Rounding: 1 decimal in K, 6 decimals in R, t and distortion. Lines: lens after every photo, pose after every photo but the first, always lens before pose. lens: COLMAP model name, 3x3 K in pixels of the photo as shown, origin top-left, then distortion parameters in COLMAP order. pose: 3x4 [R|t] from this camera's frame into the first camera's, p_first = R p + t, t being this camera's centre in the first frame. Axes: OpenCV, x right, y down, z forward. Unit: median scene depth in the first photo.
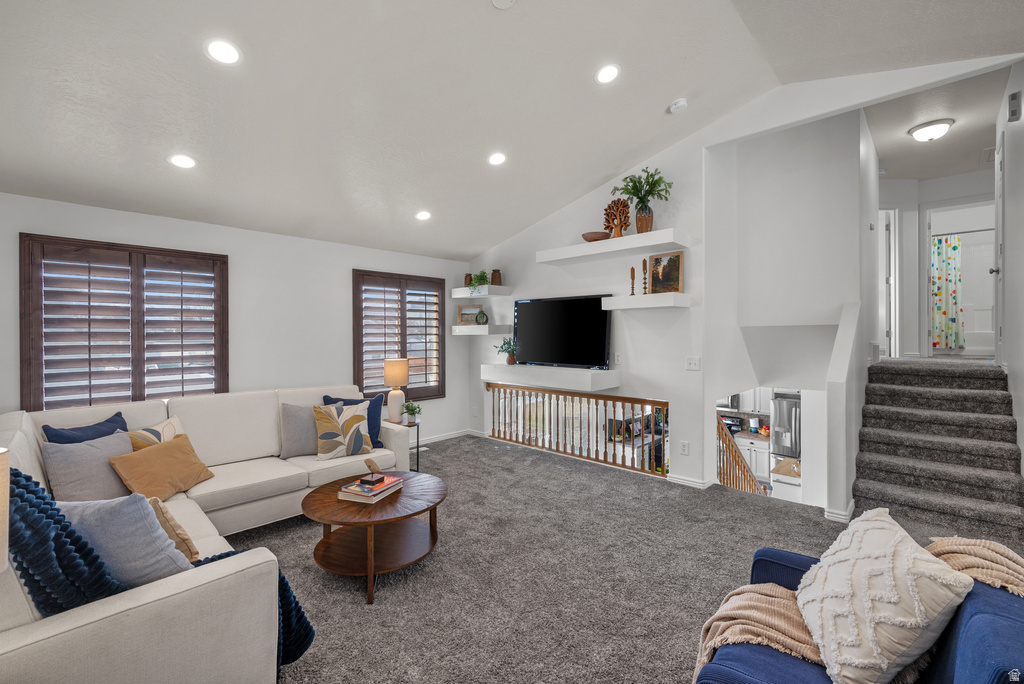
lens RADIAL K [[432.2, 0, 516.3], [0, 432.2, 333.0], [0, 0, 1]] dist [-0.001431, -0.000199]
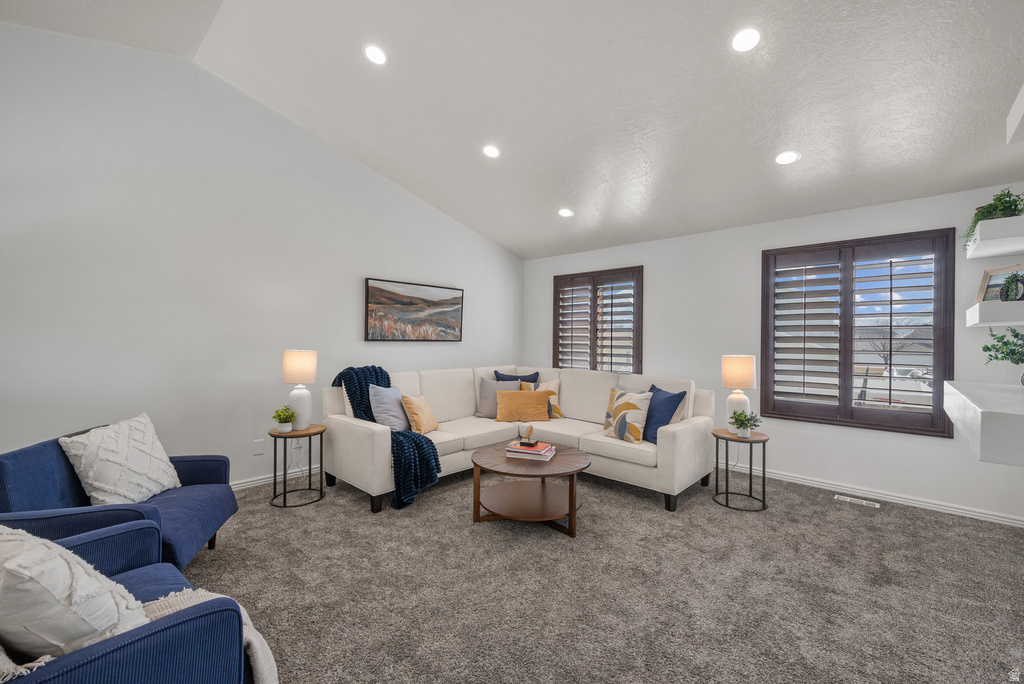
lens RADIAL K [[414.4, 0, 512.8], [0, 414.4, 340.1], [0, 0, 1]] dist [-0.001184, 0.000247]
pose [[0.025744, 0.004114, -0.999660, 0.485927], [-0.008850, 0.999953, 0.003888, 0.032818], [0.999629, 0.008747, 0.025779, 0.562519]]
